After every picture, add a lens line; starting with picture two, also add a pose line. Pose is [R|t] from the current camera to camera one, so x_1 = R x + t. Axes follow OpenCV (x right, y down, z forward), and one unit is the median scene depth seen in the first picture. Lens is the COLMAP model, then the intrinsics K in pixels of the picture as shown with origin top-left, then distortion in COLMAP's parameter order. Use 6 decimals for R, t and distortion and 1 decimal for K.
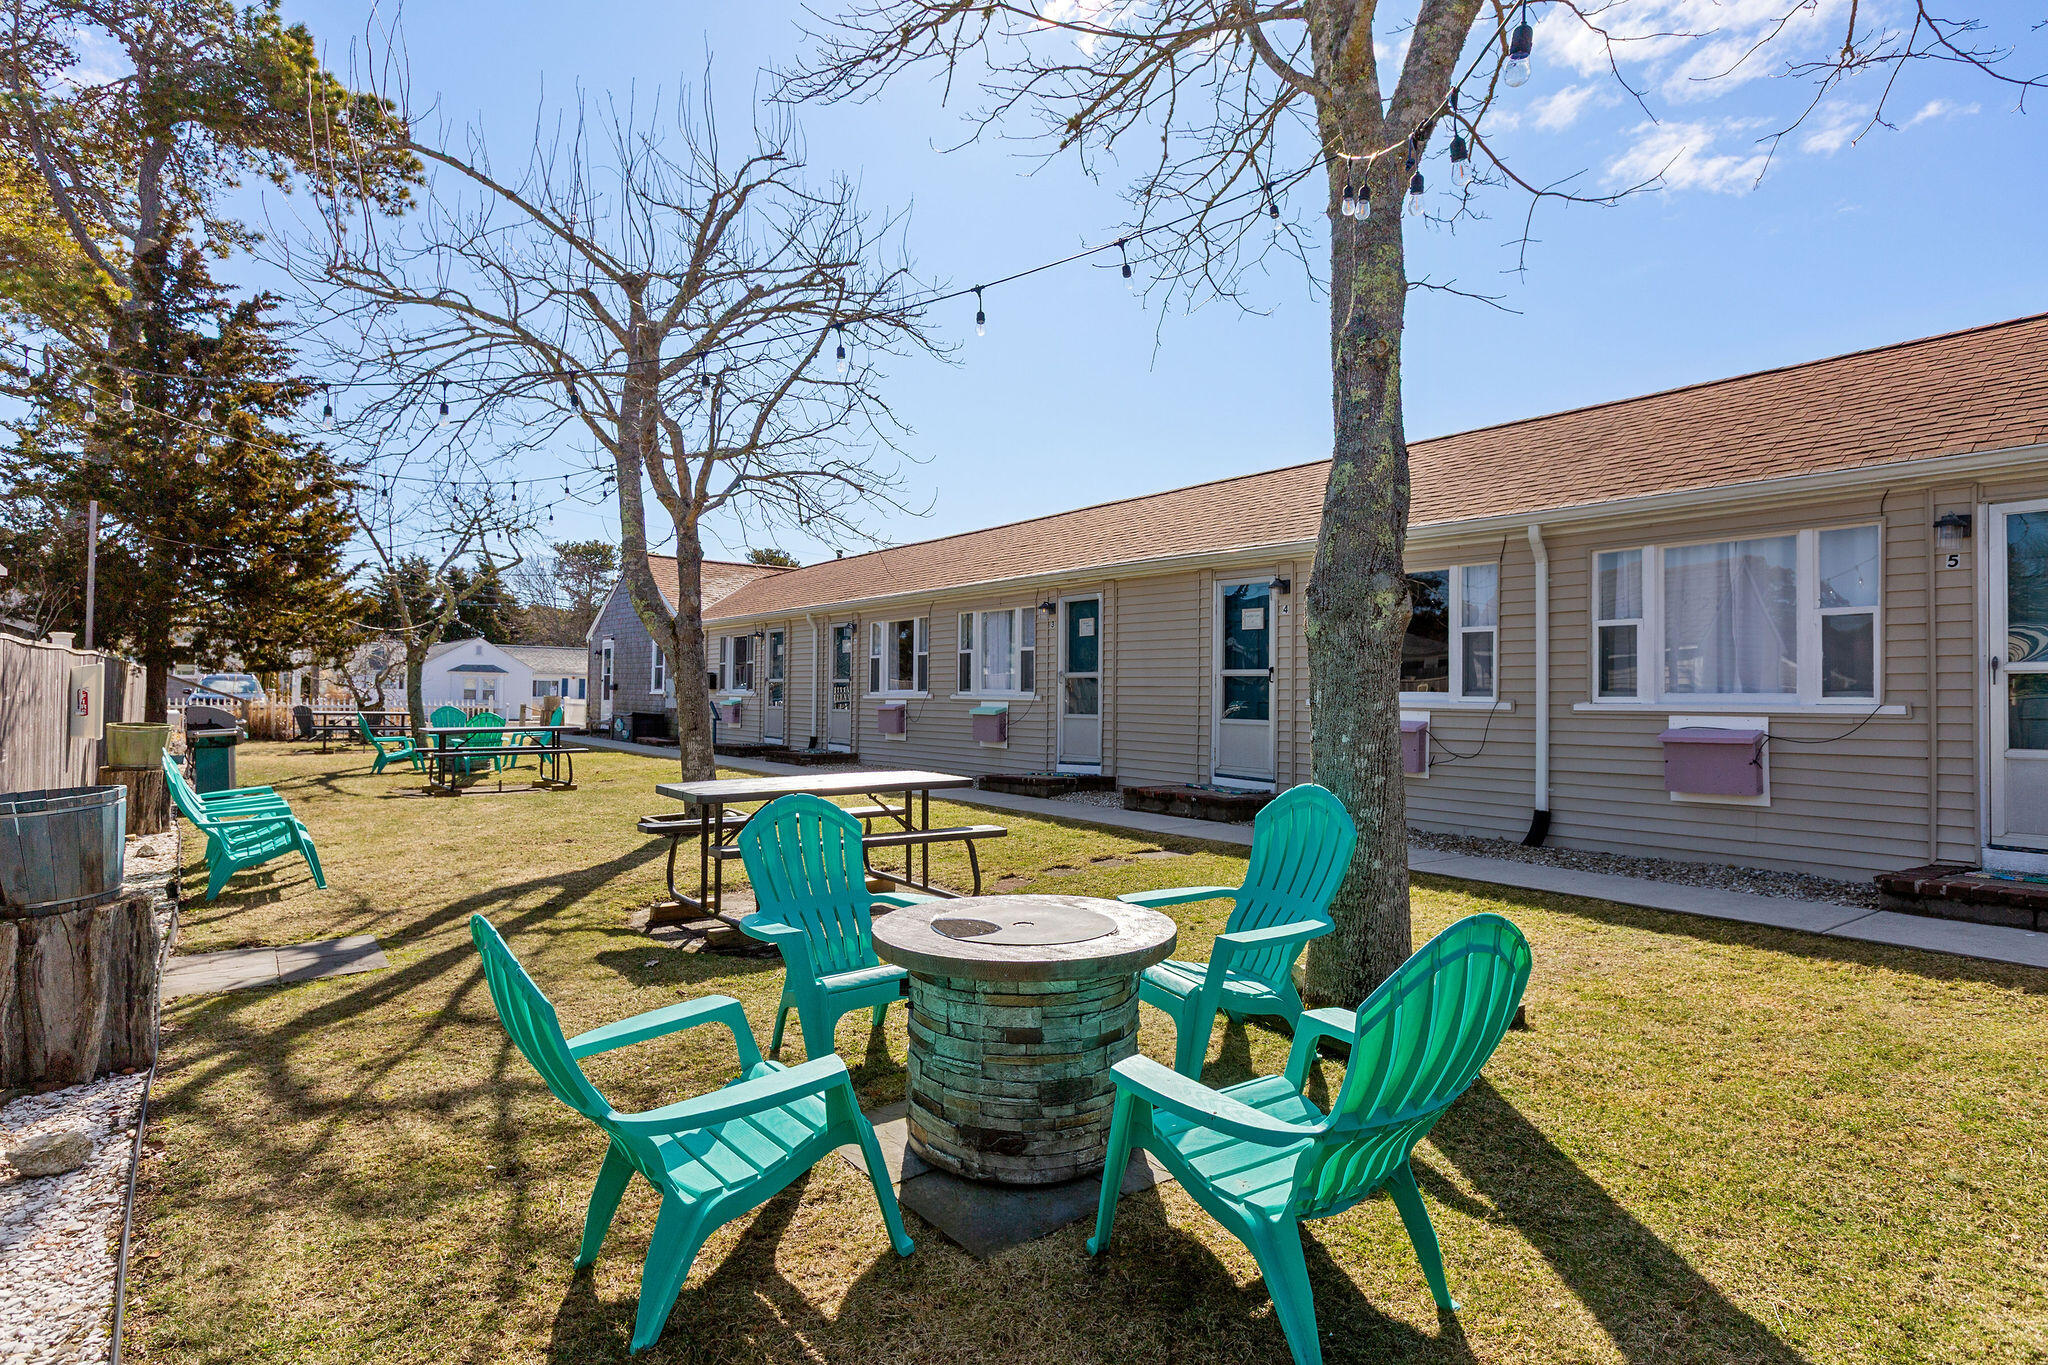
lens RADIAL K [[1101.2, 0, 1024.0], [0, 1101.2, 682.5], [0, 0, 1]] dist [0.003554, 0.000628]
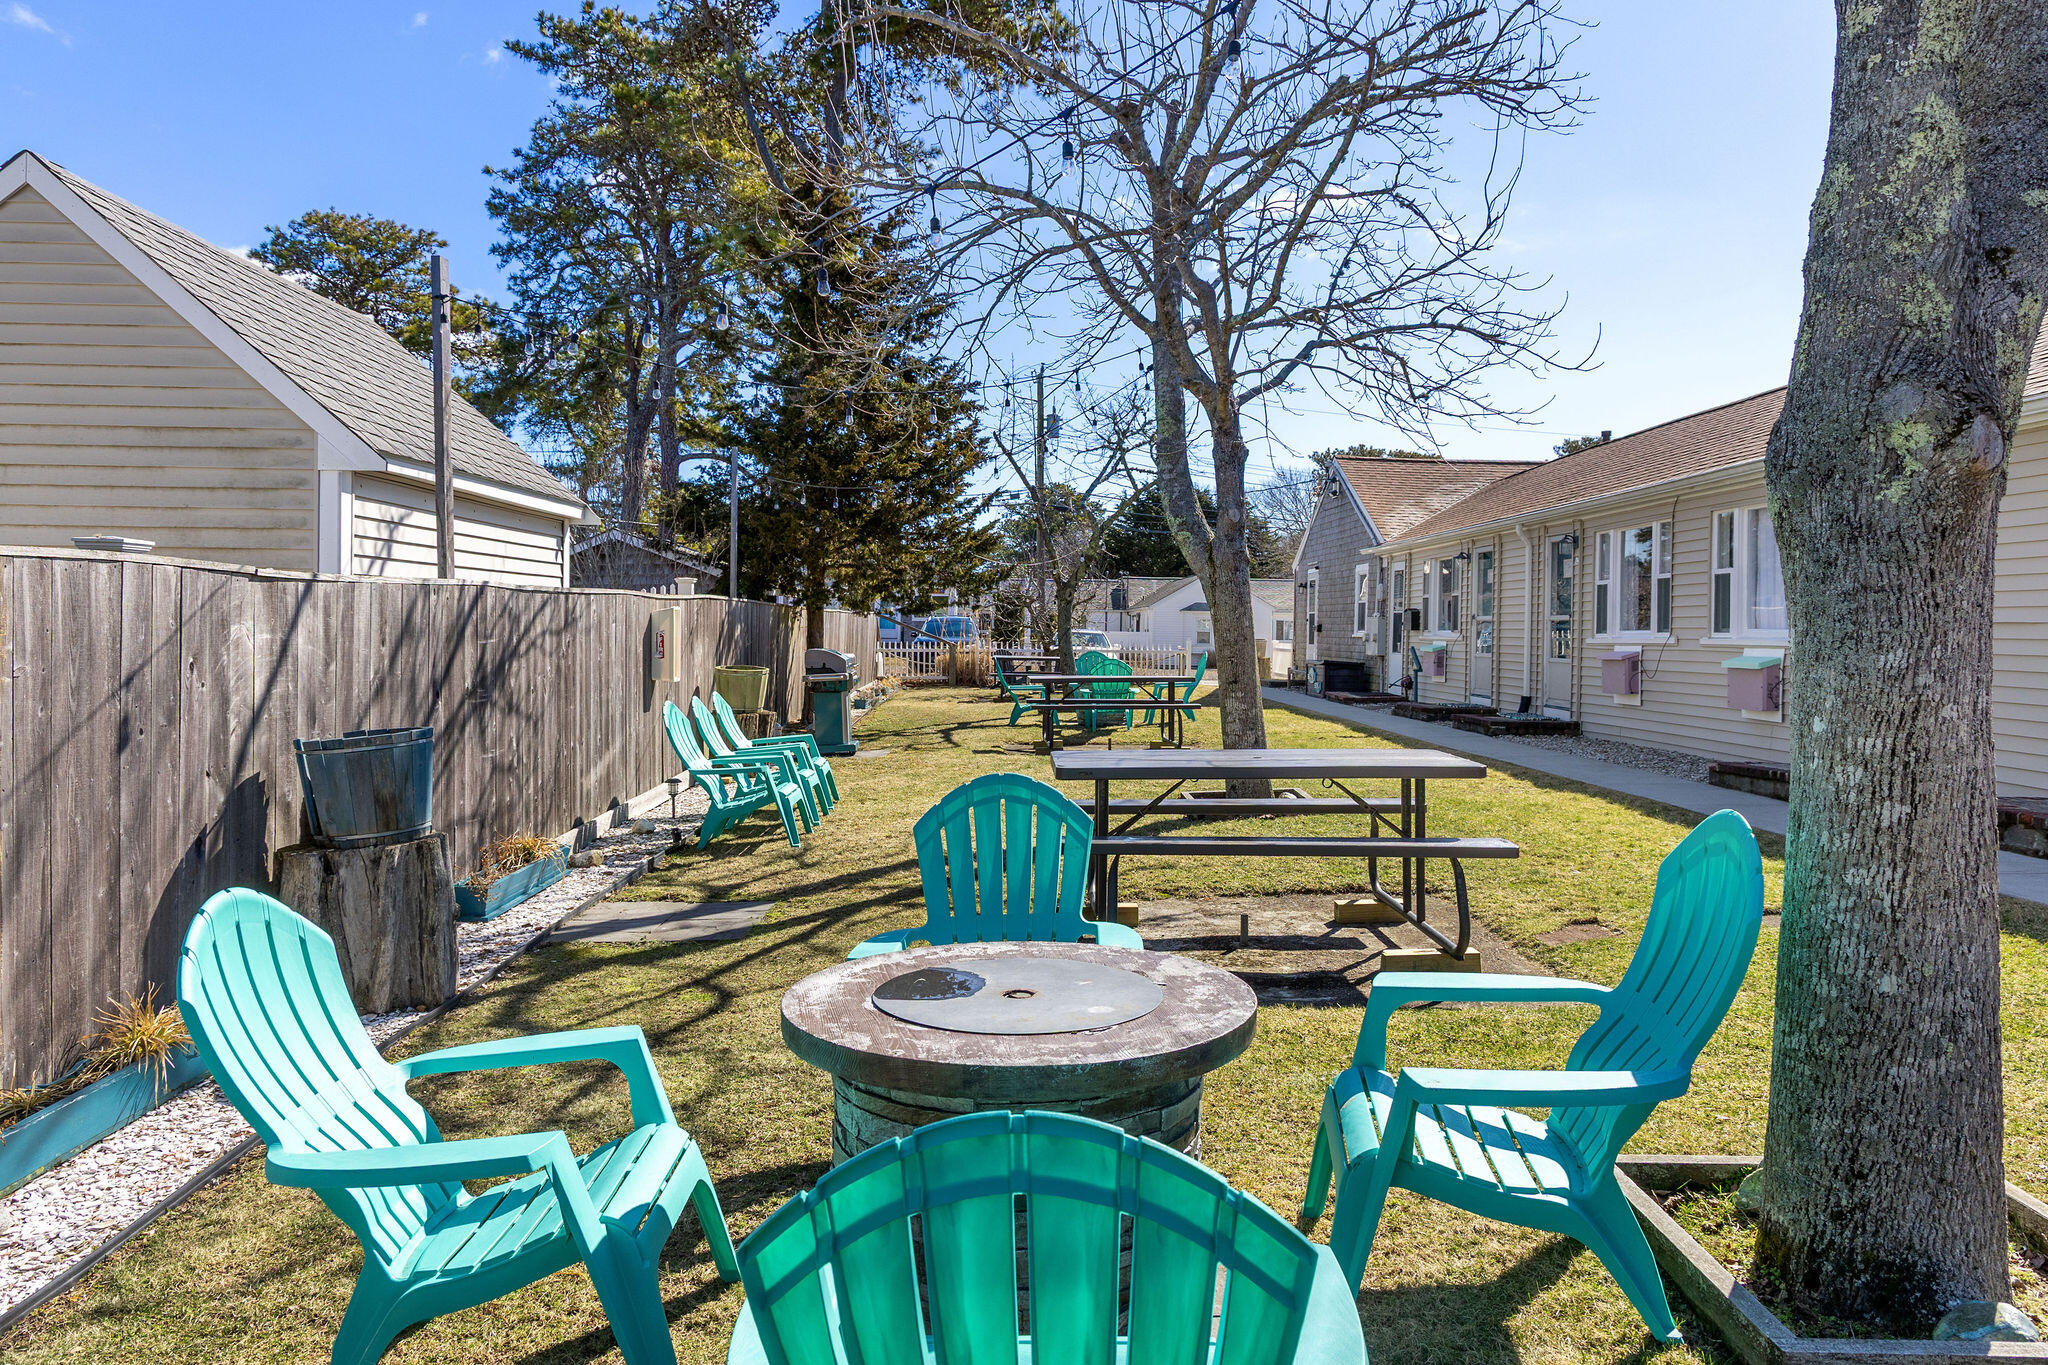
lens RADIAL K [[1417.3, 0, 1024.3], [0, 1417.3, 666.1], [0, 0, 1]] dist [0.003589, 0.003951]
pose [[0.805792, 0.011324, -0.592091, 0.116660], [0.007016, 0.999564, 0.028666, 0.001062], [0.592158, -0.027253, 0.805361, 0.082209]]
